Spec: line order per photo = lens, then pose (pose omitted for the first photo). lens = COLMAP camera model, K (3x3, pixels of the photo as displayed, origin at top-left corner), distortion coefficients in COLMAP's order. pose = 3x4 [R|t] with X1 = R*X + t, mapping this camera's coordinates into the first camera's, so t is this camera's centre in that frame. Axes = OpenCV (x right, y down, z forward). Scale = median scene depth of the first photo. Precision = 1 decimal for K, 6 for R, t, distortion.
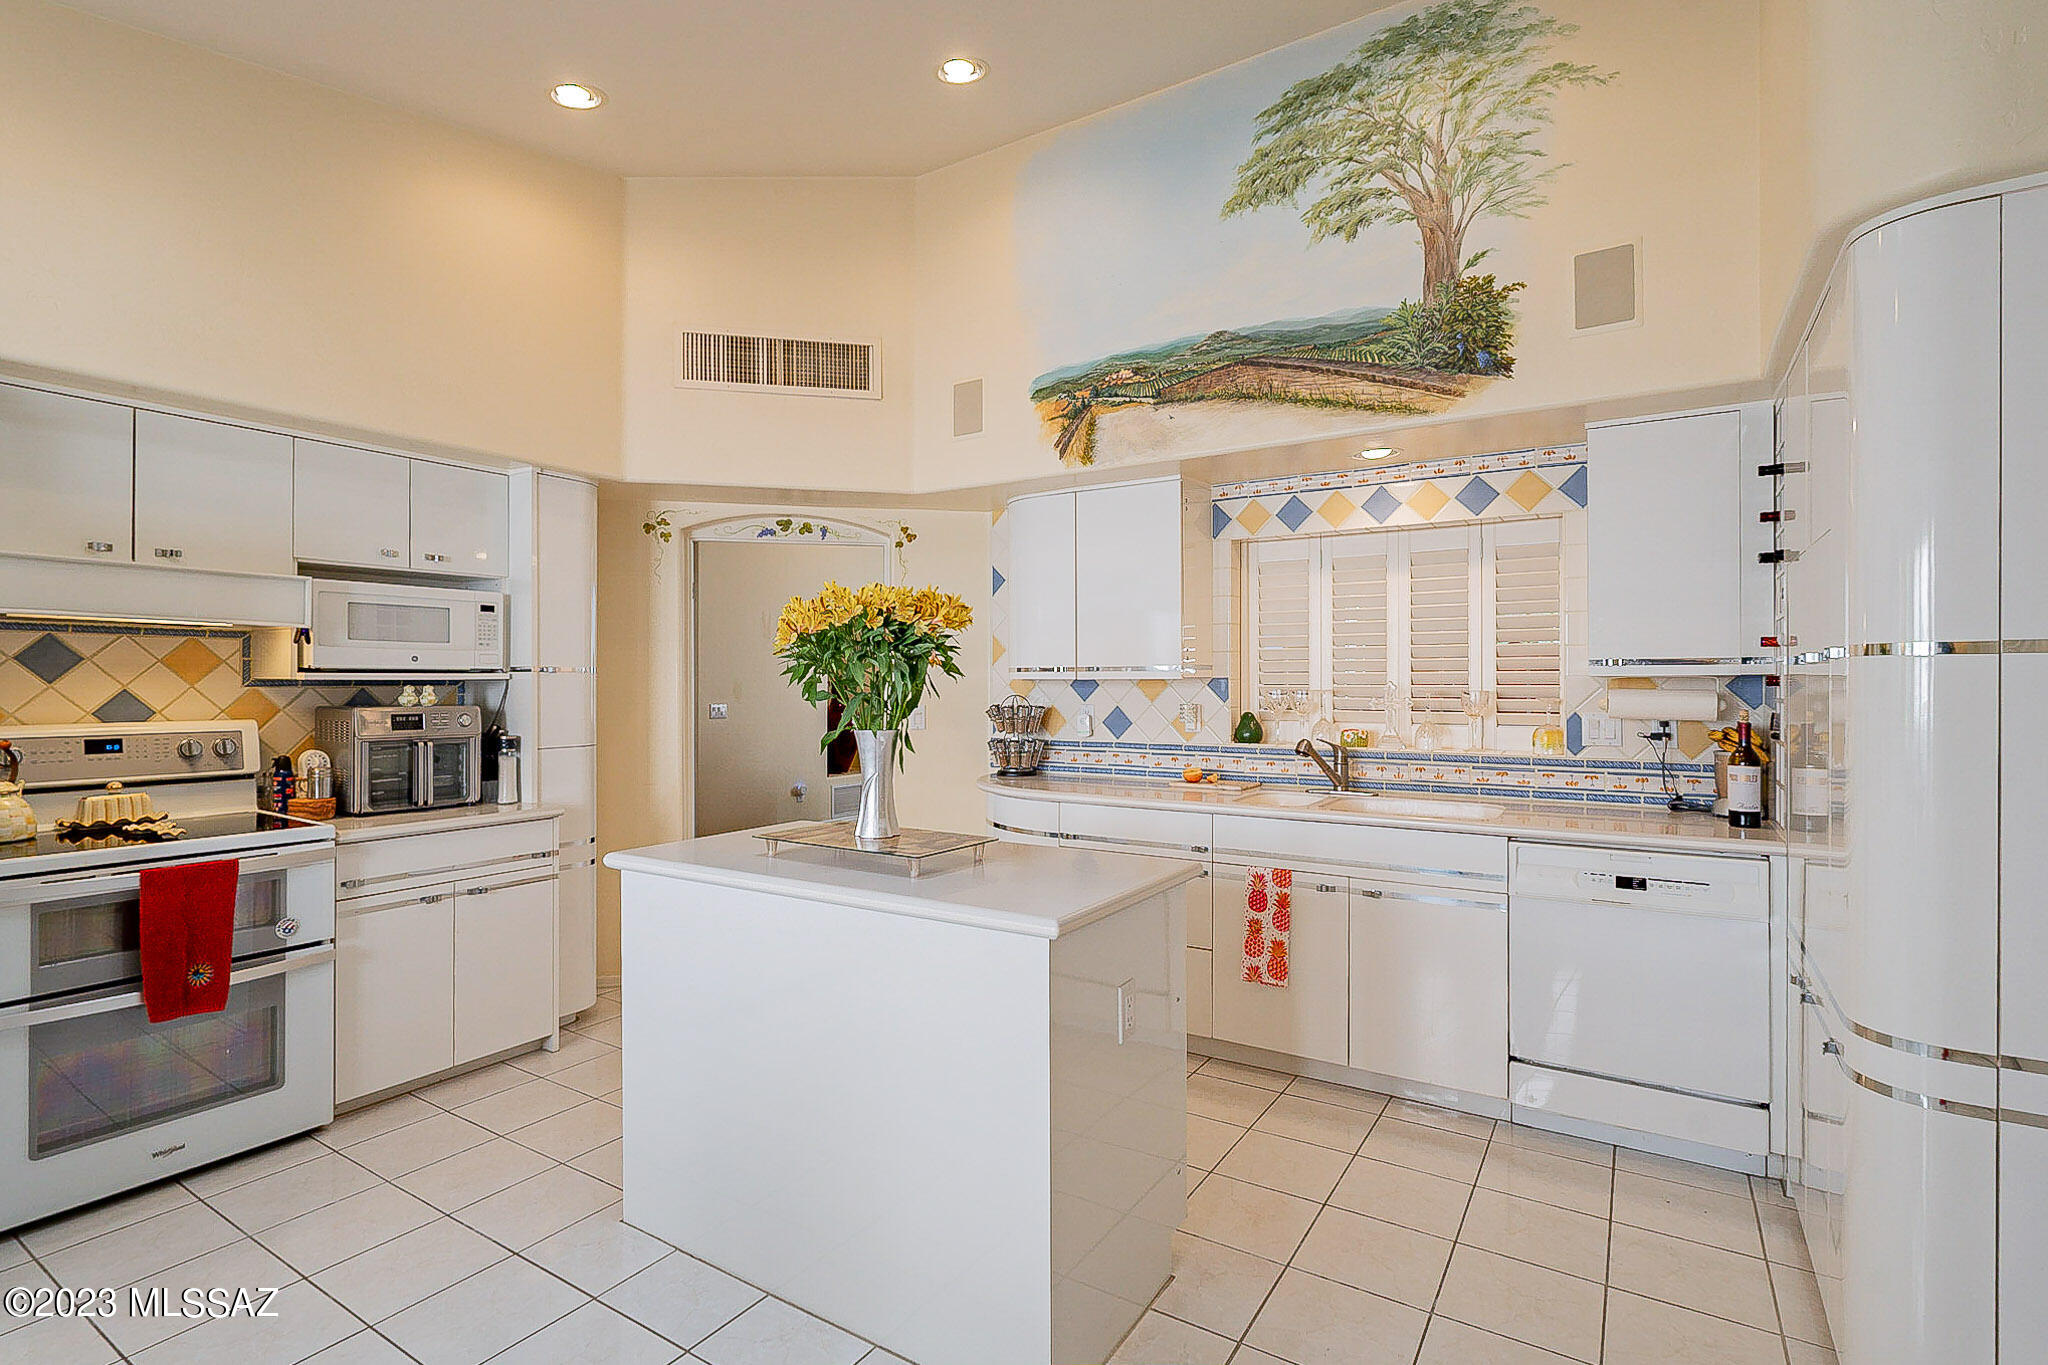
lens RADIAL K [[967.0, 0, 1024.0], [0, 967.0, 682.5], [0, 0, 1]] dist [-0.000146, -0.000754]
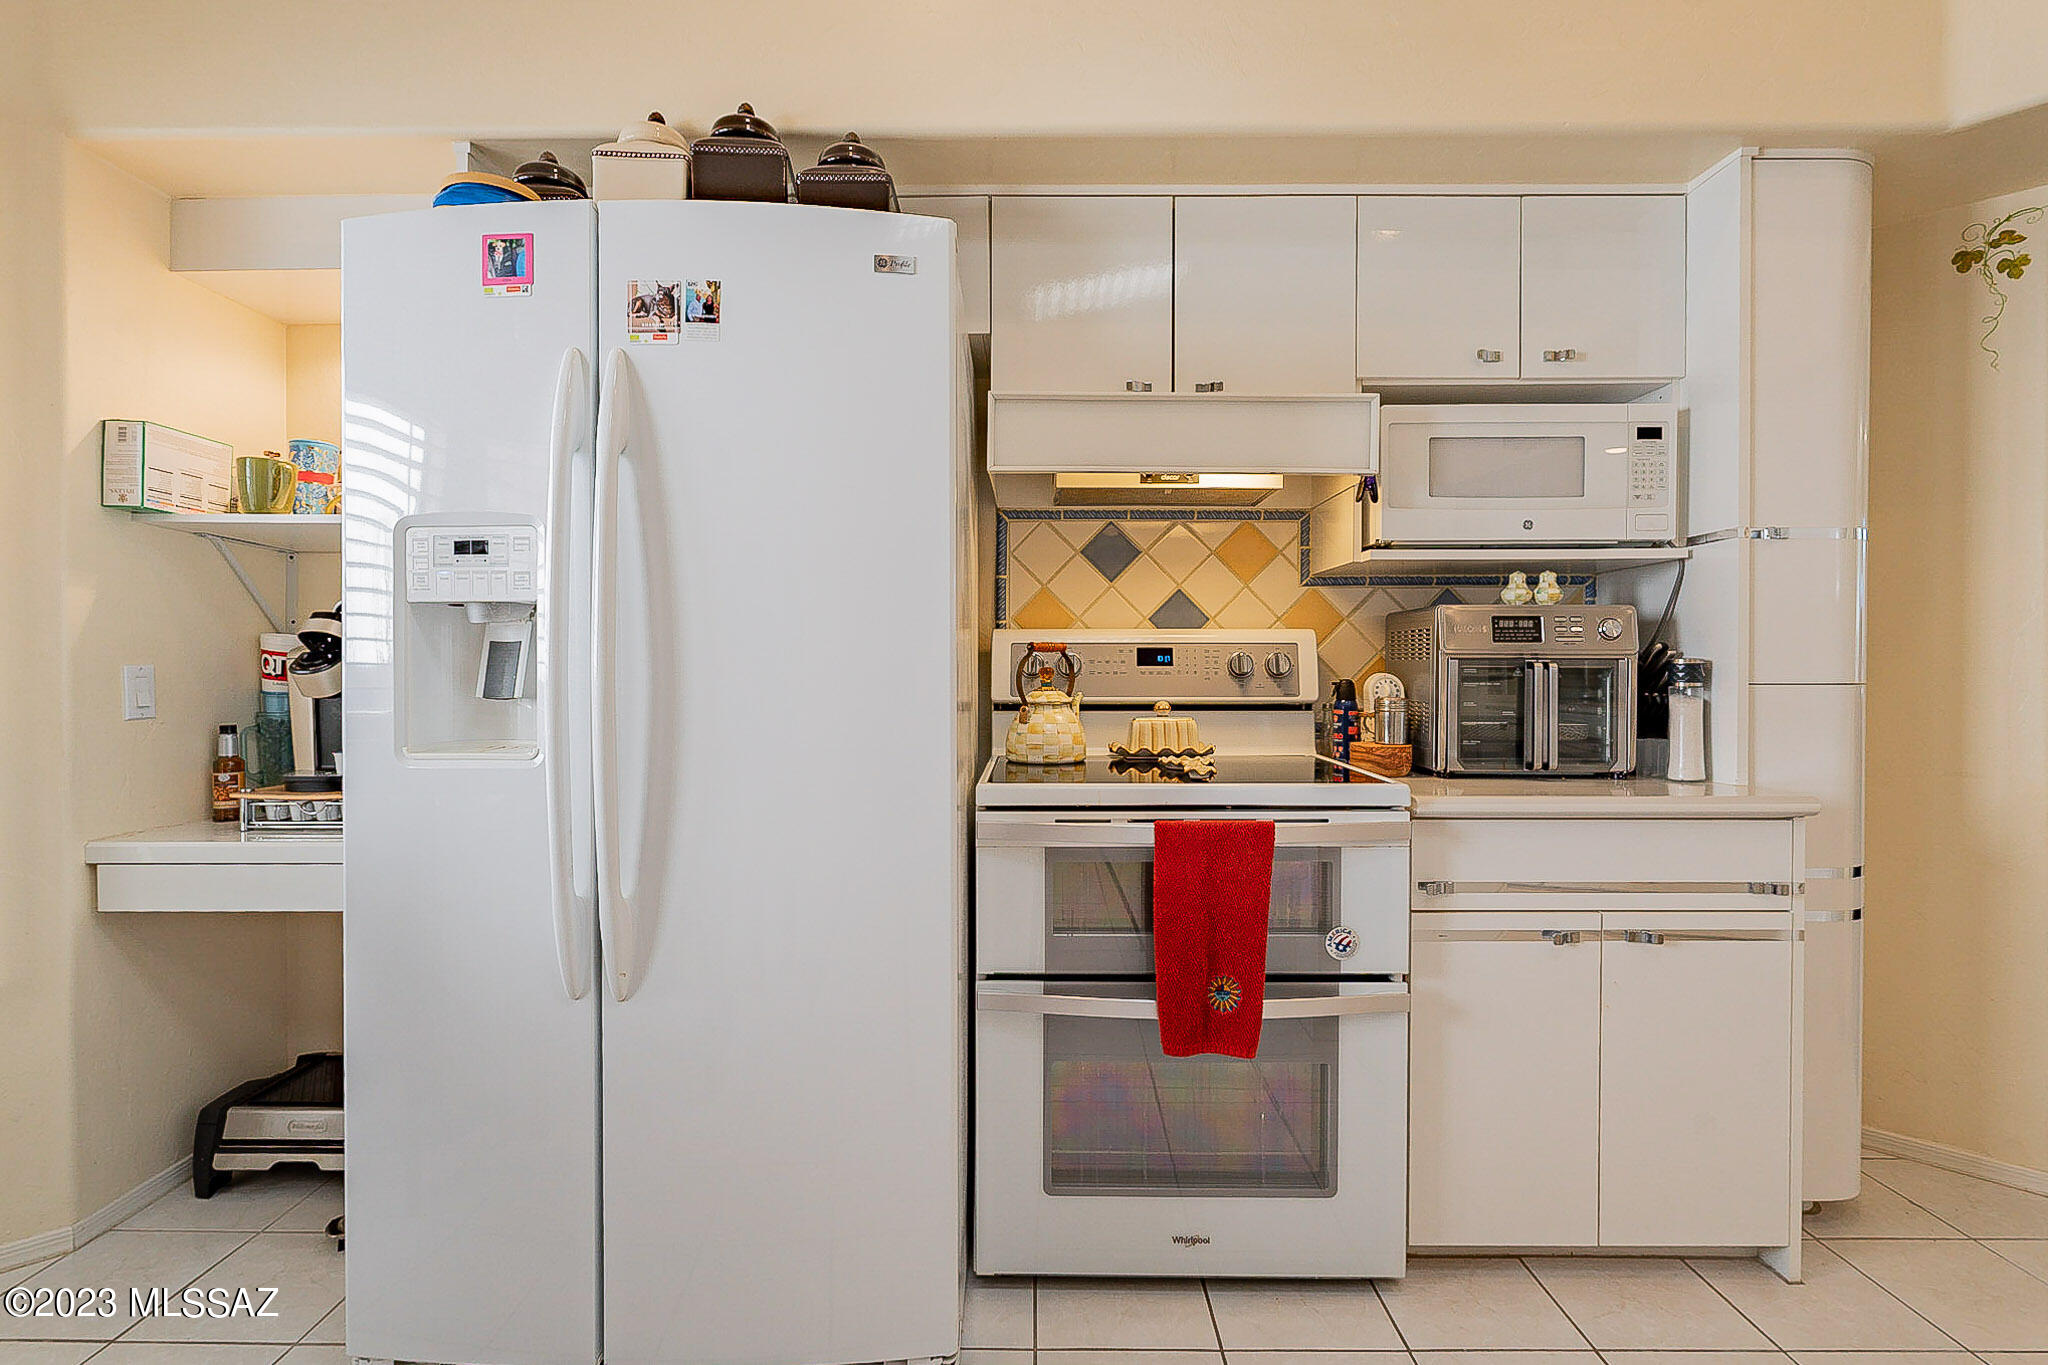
lens RADIAL K [[935.6, 0, 1024.0], [0, 935.6, 682.5], [0, 0, 1]] dist [-0.001667, -0.000168]
pose [[0.529574, 0.008540, -0.848221, -0.318919], [0.001259, 0.999940, 0.010853, 0.070692], [0.848263, -0.006815, 0.529532, 0.448998]]
